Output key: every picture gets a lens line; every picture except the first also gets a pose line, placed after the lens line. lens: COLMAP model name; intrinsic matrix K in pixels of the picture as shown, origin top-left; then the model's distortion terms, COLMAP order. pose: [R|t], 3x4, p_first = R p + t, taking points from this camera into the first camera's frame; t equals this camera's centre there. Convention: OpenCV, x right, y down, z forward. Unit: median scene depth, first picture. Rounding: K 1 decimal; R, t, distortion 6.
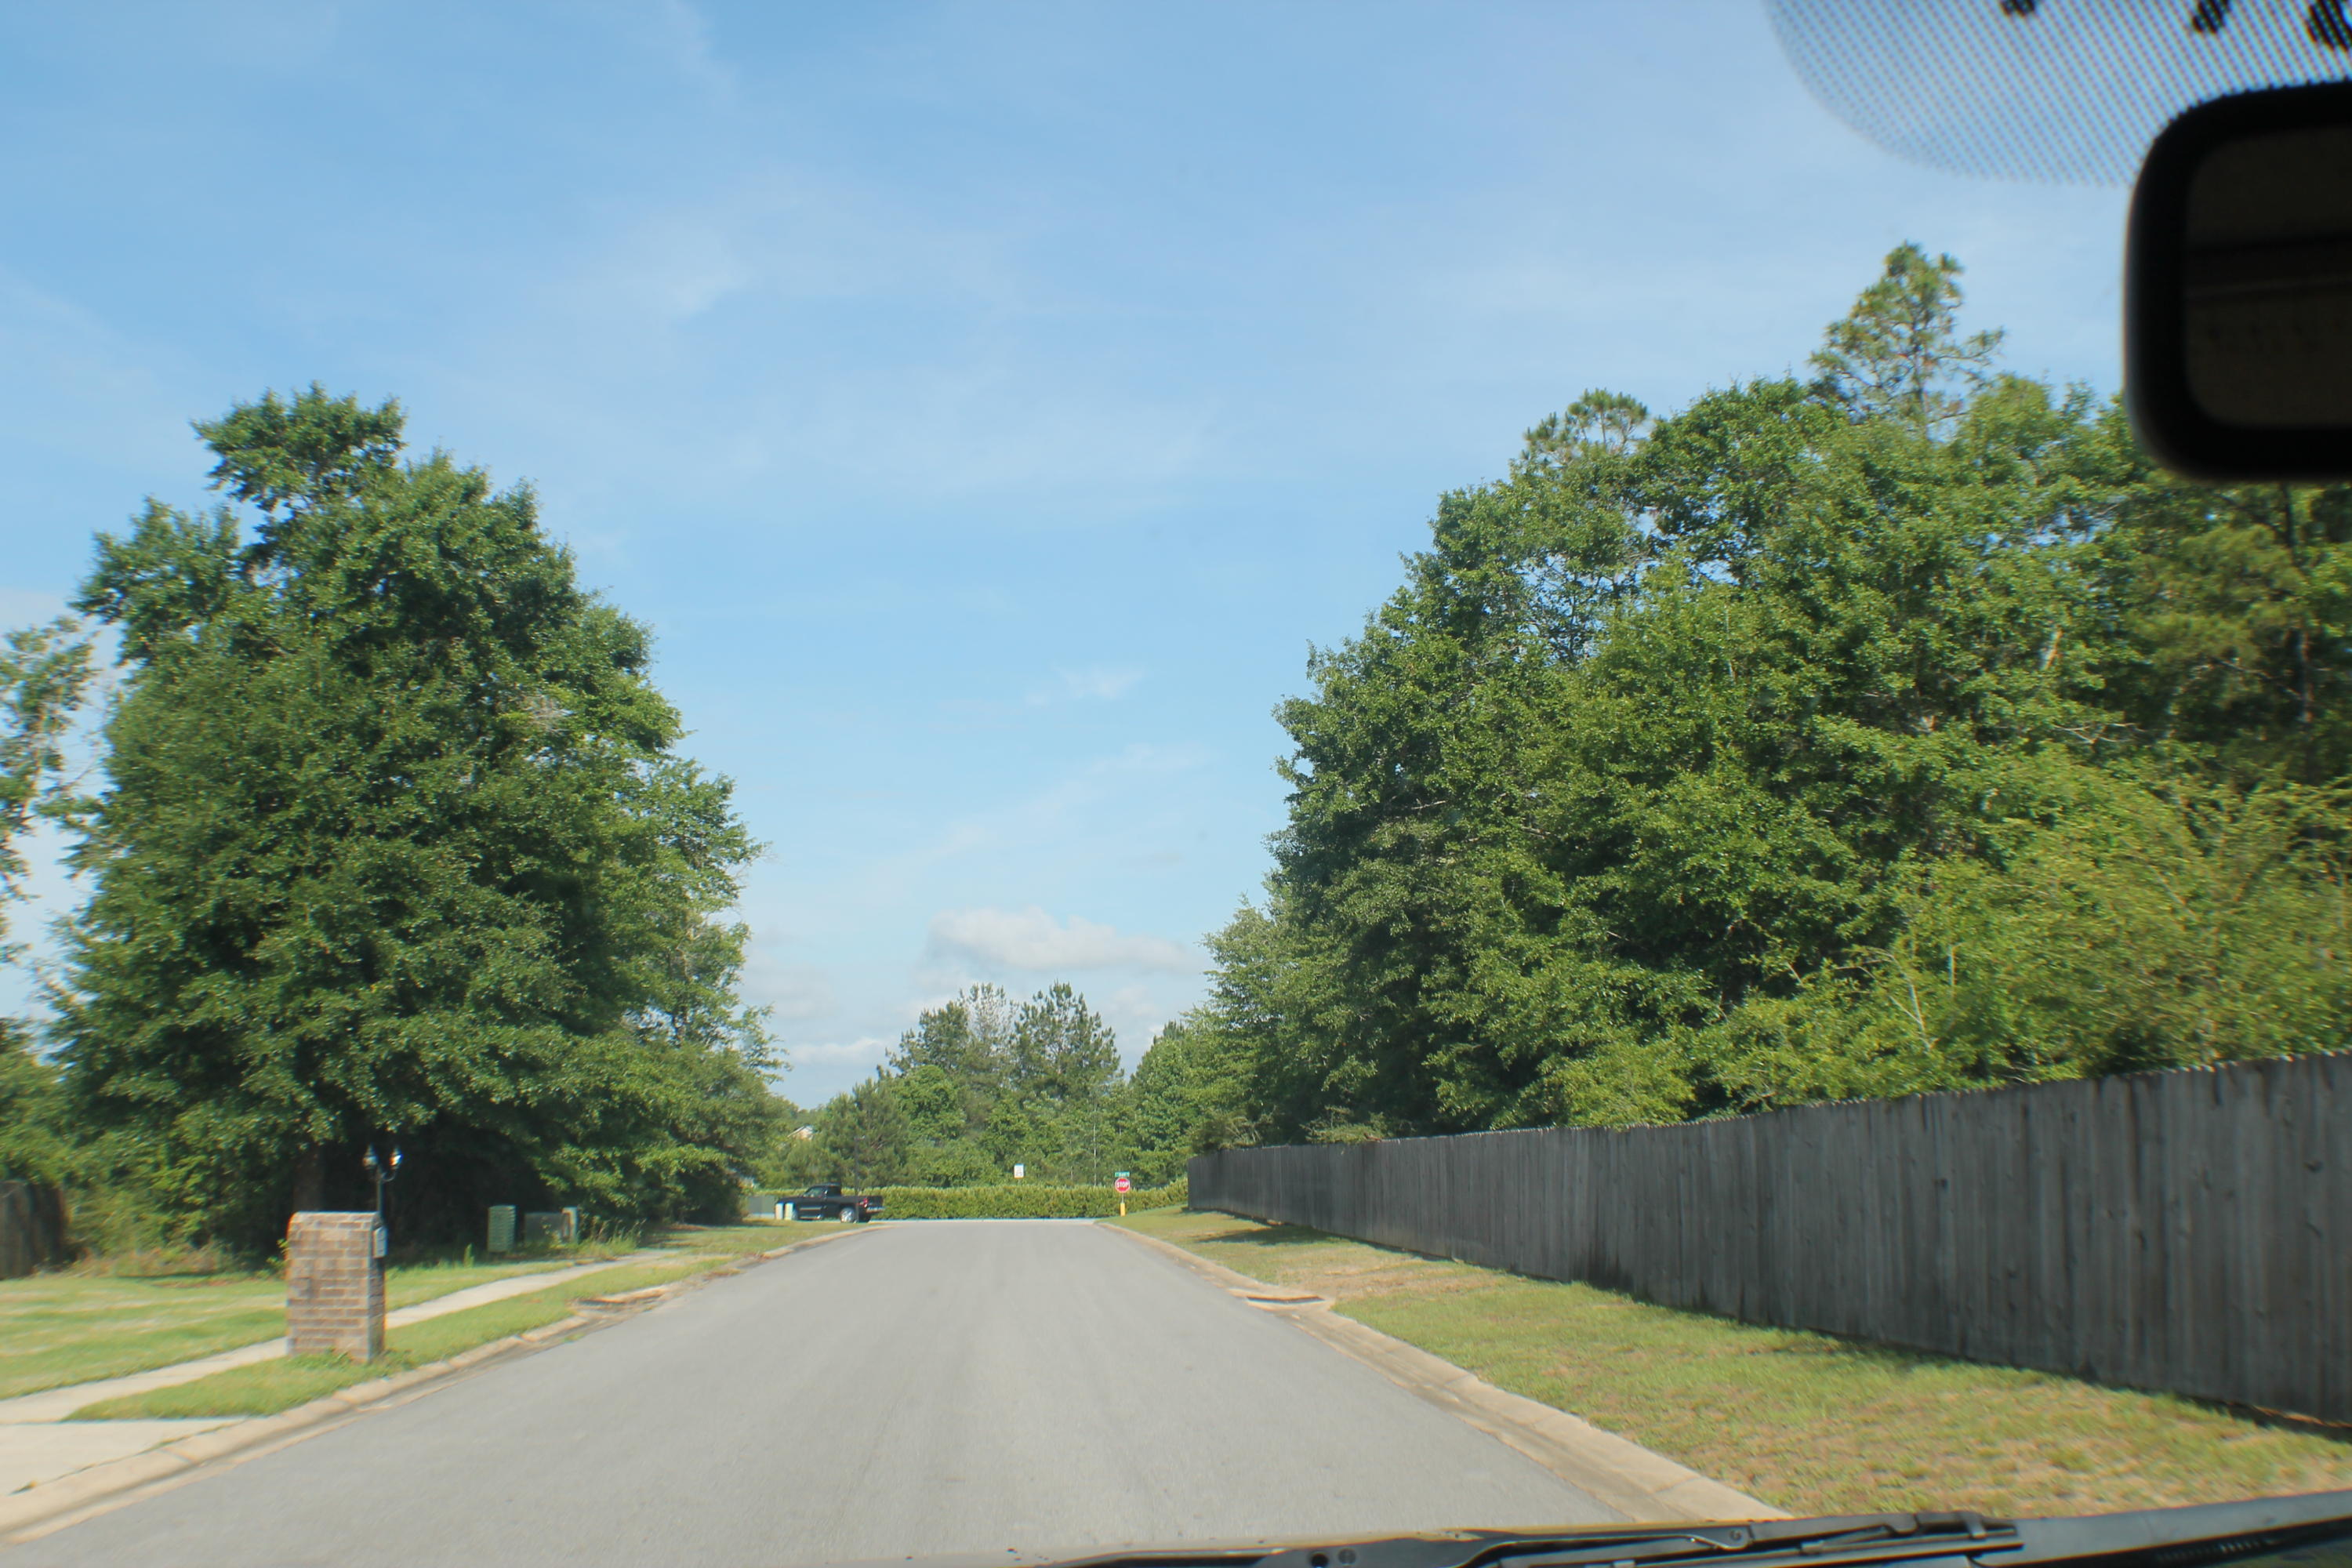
lens RADIAL K [[2396.9, 0, 1176.0], [0, 2396.9, 784.0], [0, 0, 1]] dist [-0.152699, -0.004936]
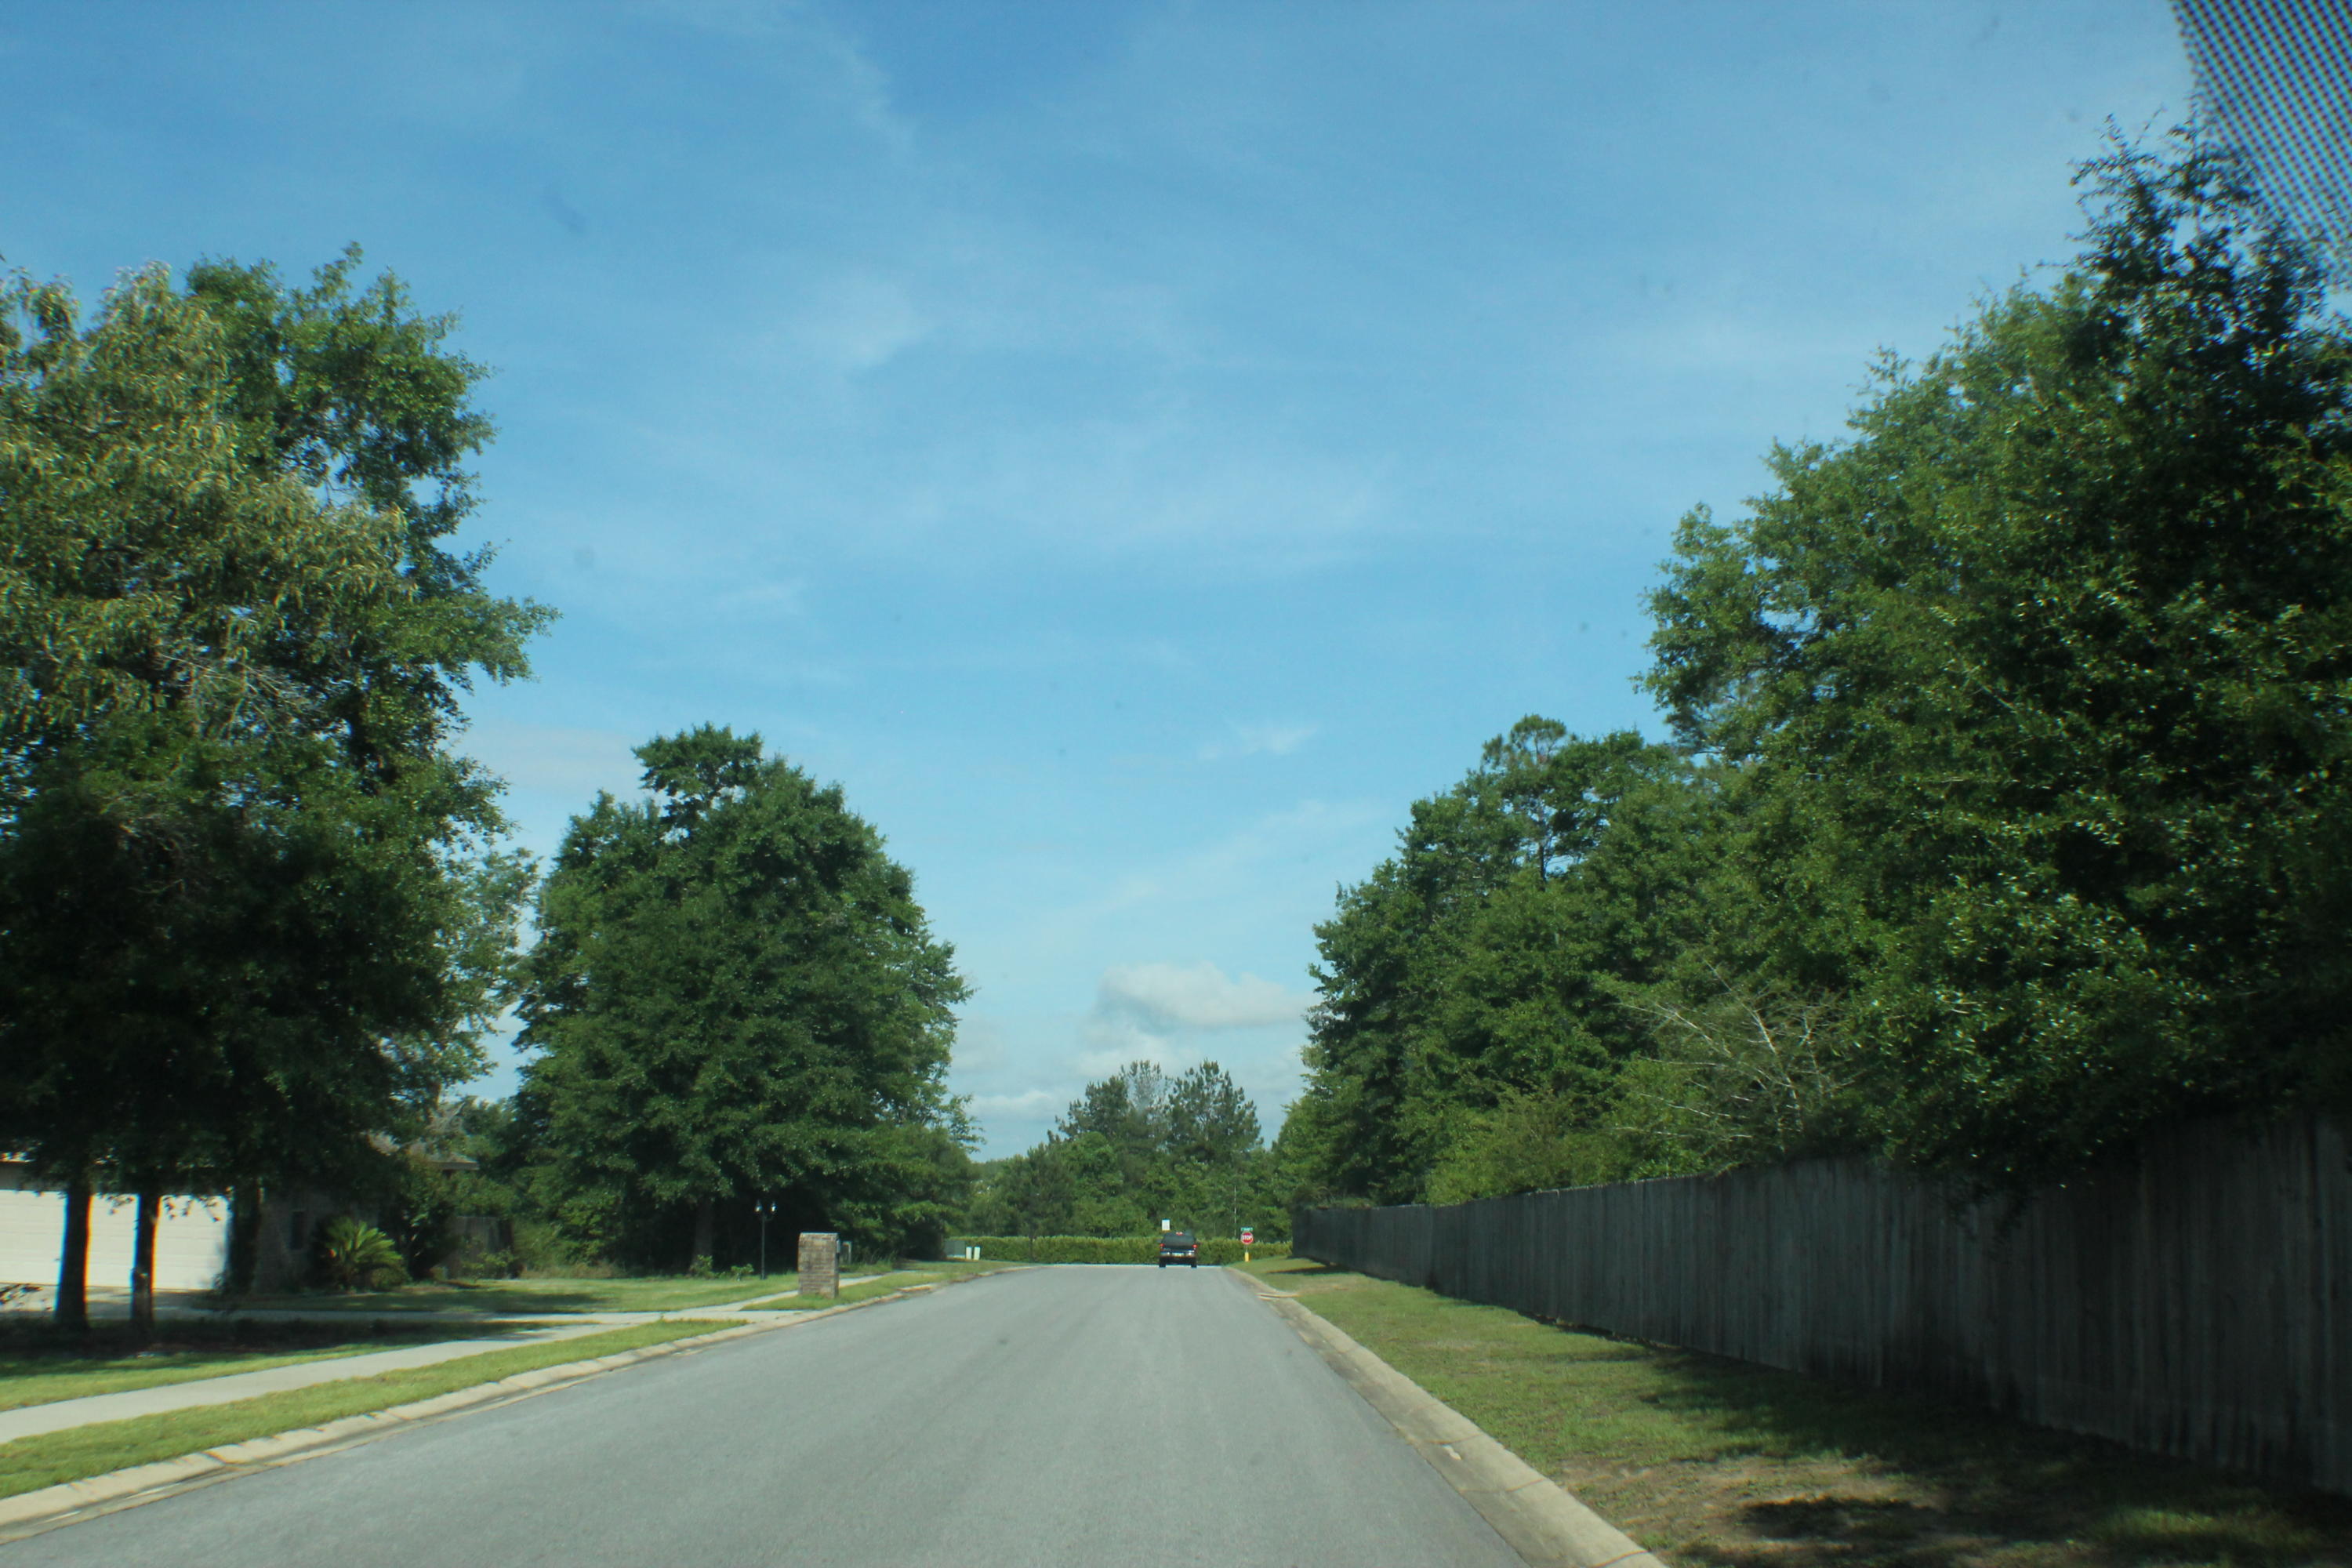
lens RADIAL K [[2396.9, 0, 1176.0], [0, 2396.9, 784.0], [0, 0, 1]] dist [-0.152699, -0.004936]
pose [[0.997387, 0.010412, -0.071496, 0.054938], [-0.012090, 0.999661, -0.023076, -0.076799], [0.071232, 0.023880, 0.997174, -0.484815]]
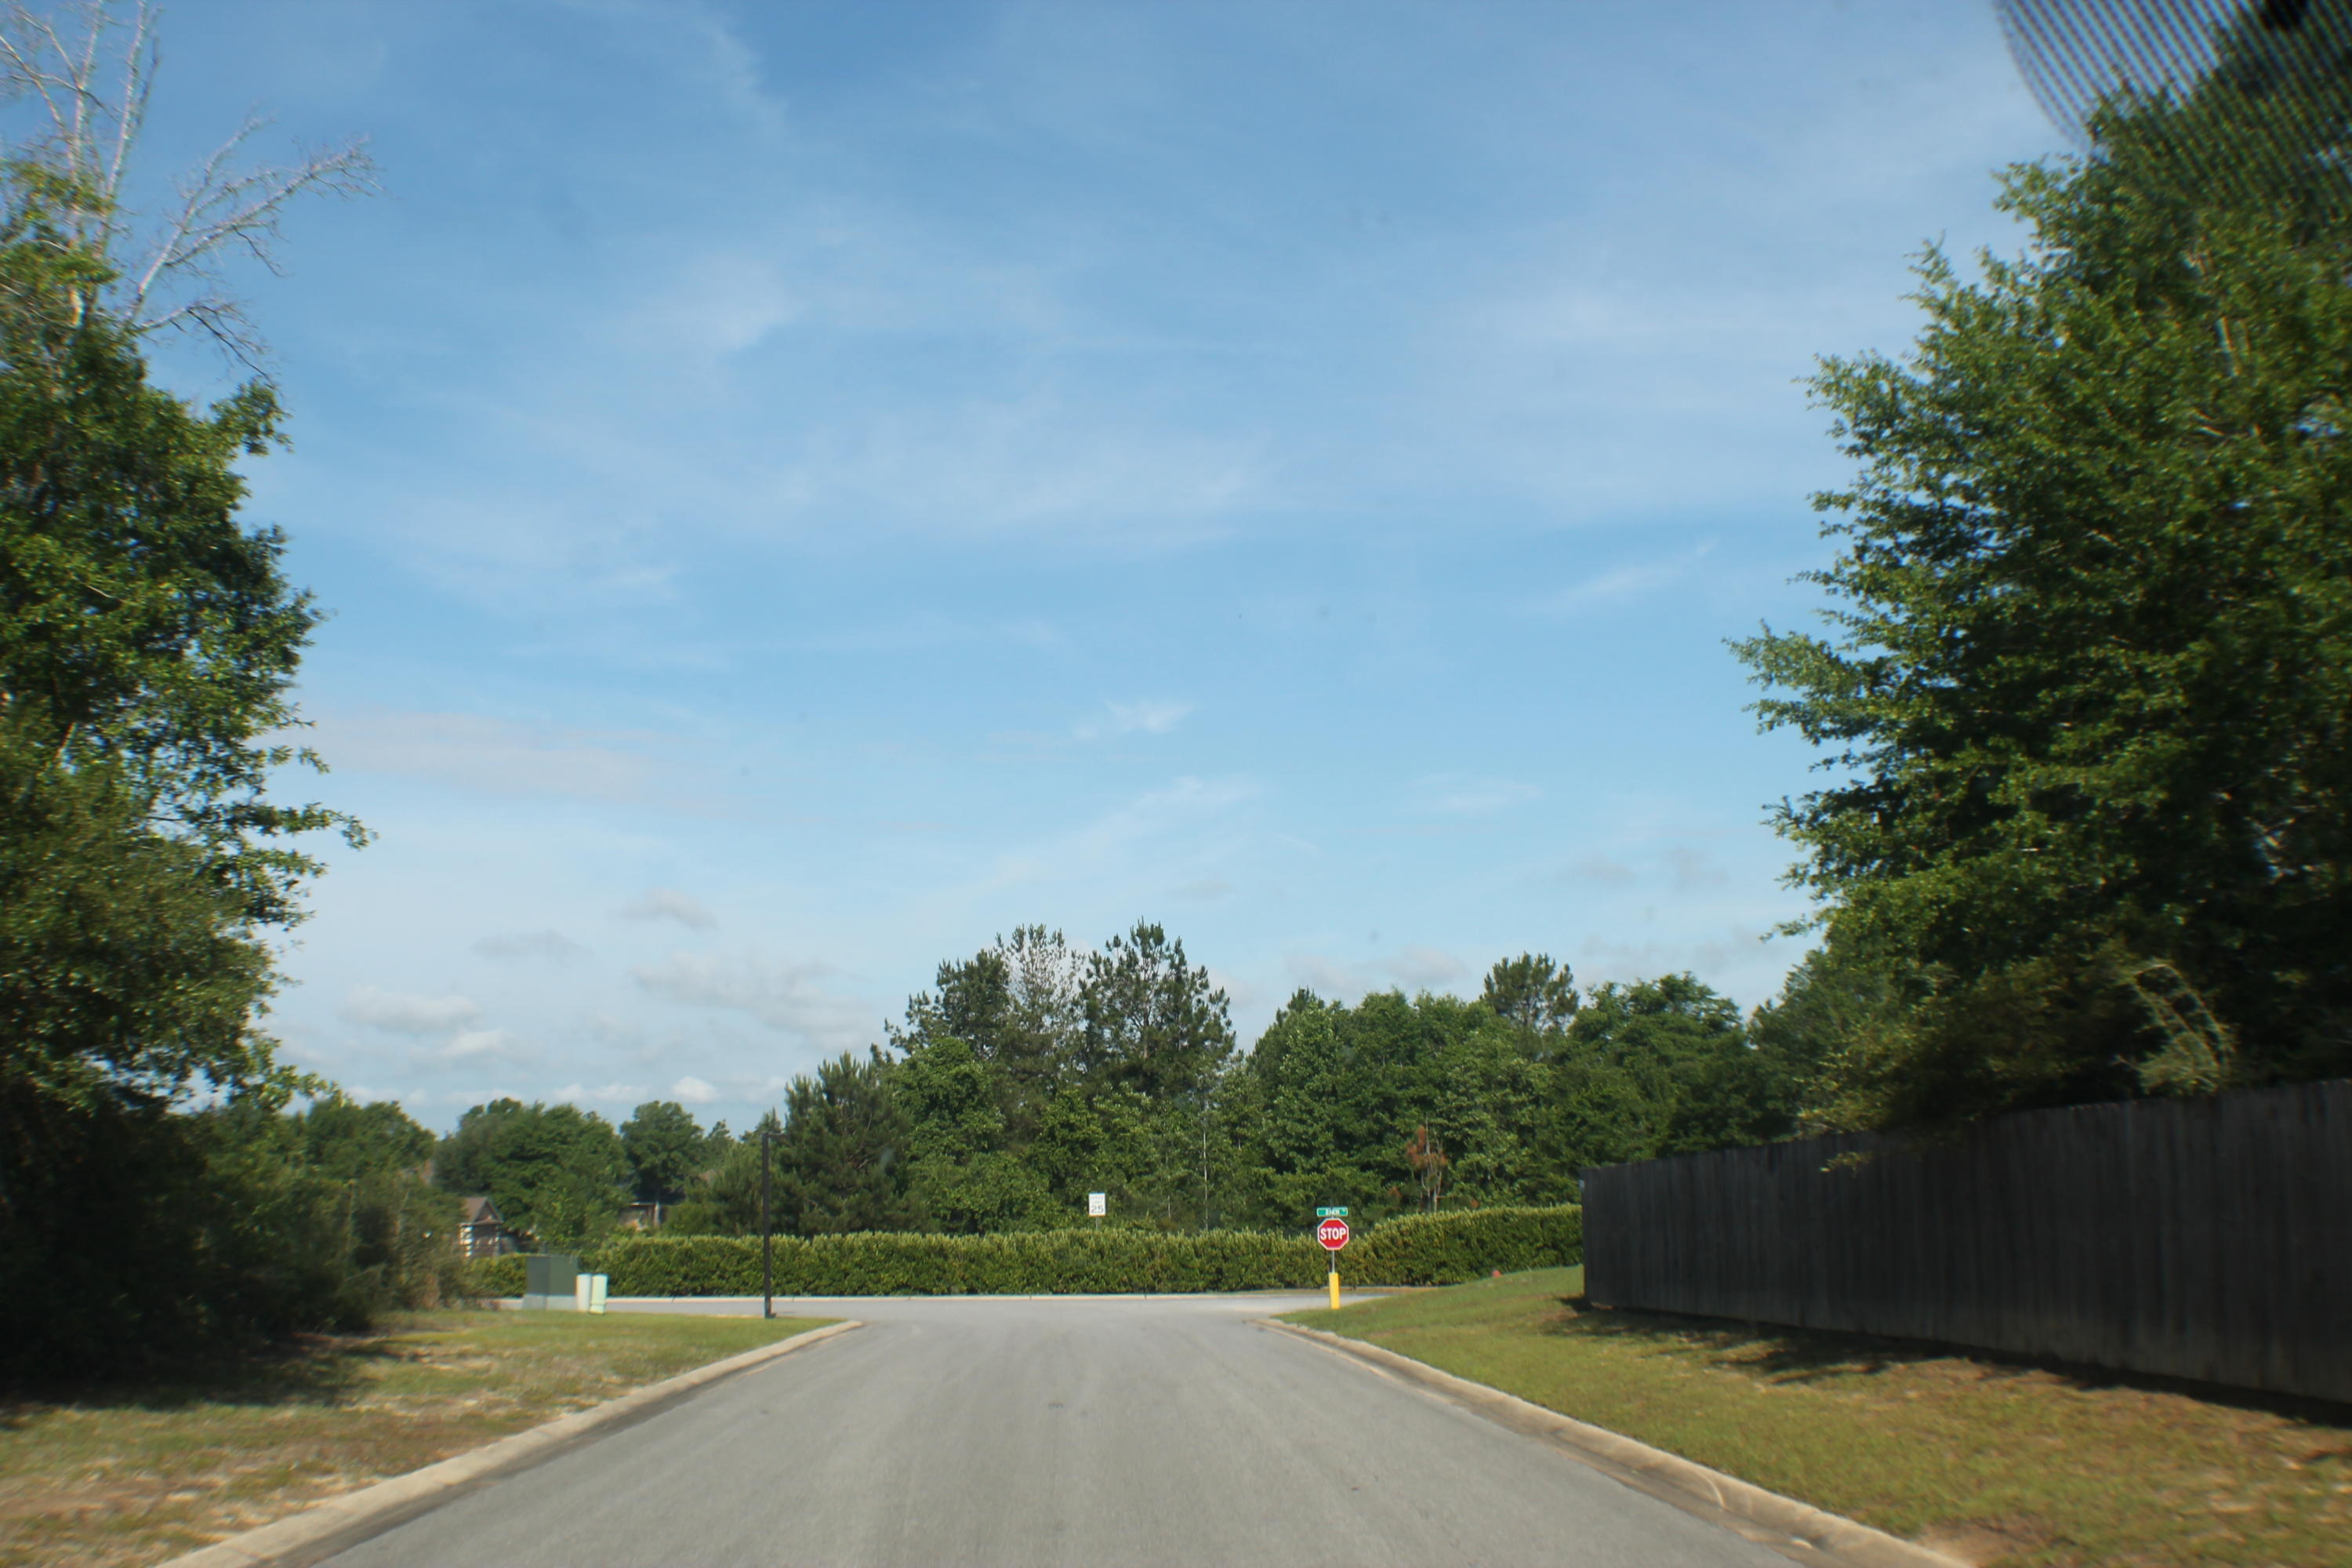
lens RADIAL K [[2396.9, 0, 1176.0], [0, 2396.9, 784.0], [0, 0, 1]] dist [-0.152699, -0.004936]
pose [[0.999805, -0.000030, -0.019756, -0.091736], [-0.000238, 0.999908, -0.013574, 0.181693], [0.019755, 0.013576, 0.999713, 1.121689]]
